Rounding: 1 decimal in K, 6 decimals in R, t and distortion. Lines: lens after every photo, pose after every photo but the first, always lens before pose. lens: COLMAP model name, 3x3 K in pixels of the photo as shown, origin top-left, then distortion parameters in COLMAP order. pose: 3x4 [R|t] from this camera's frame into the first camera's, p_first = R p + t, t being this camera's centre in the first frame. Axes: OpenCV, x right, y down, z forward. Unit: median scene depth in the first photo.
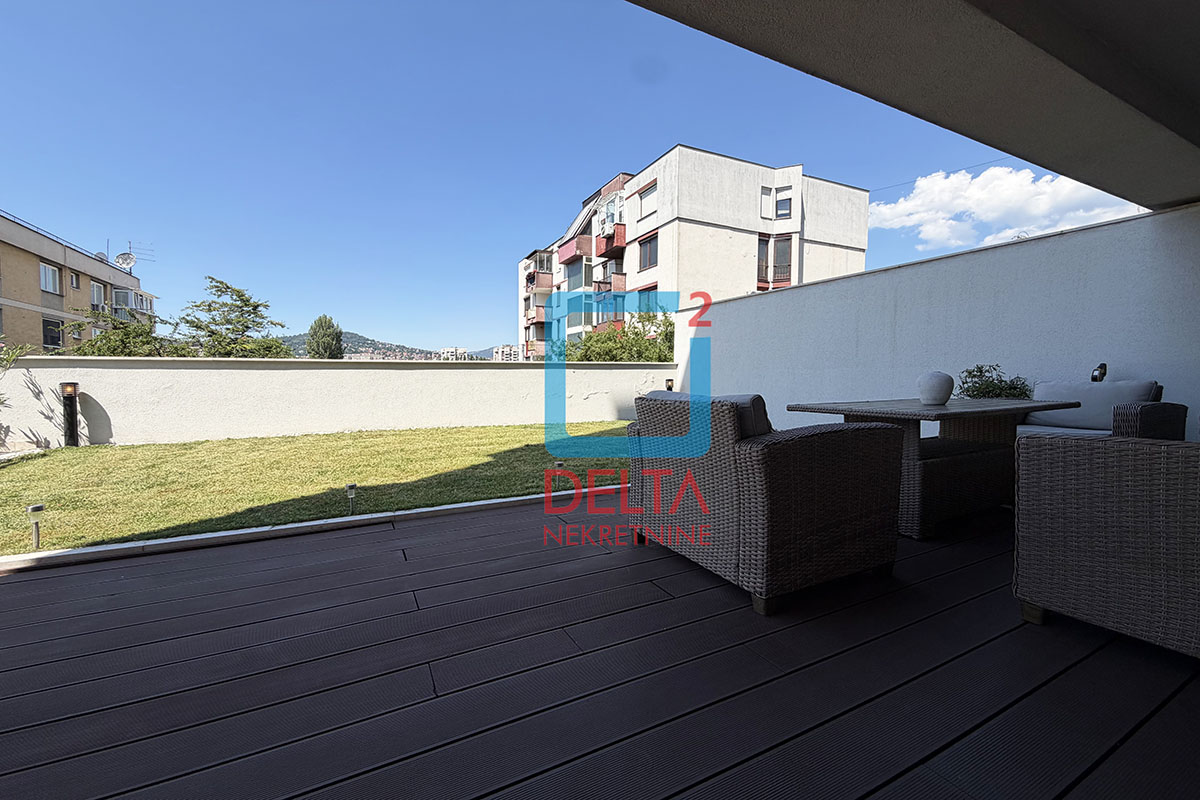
lens RADIAL K [[485.0, 0, 600.0], [0, 485.0, 400.0], [0, 0, 1]] dist [-0.001148, -0.000261]
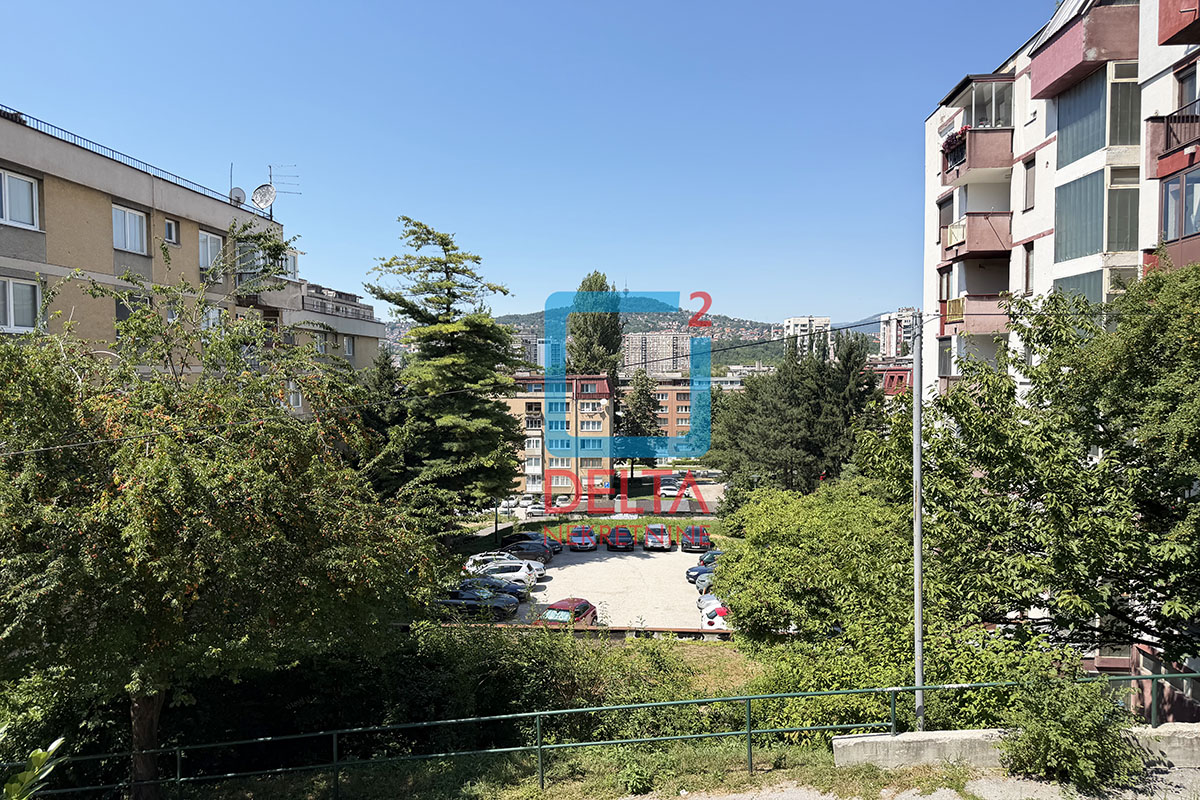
lens RADIAL K [[879.2, 0, 604.1], [0, 879.2, 379.7], [0, 0, 1]] dist [-0.002552, -0.005308]
pose [[0.867662, 0.006019, -0.497118, -0.029782], [-0.023671, 0.999293, -0.029216, -0.026473], [0.496591, 0.037117, 0.867191, 0.217053]]
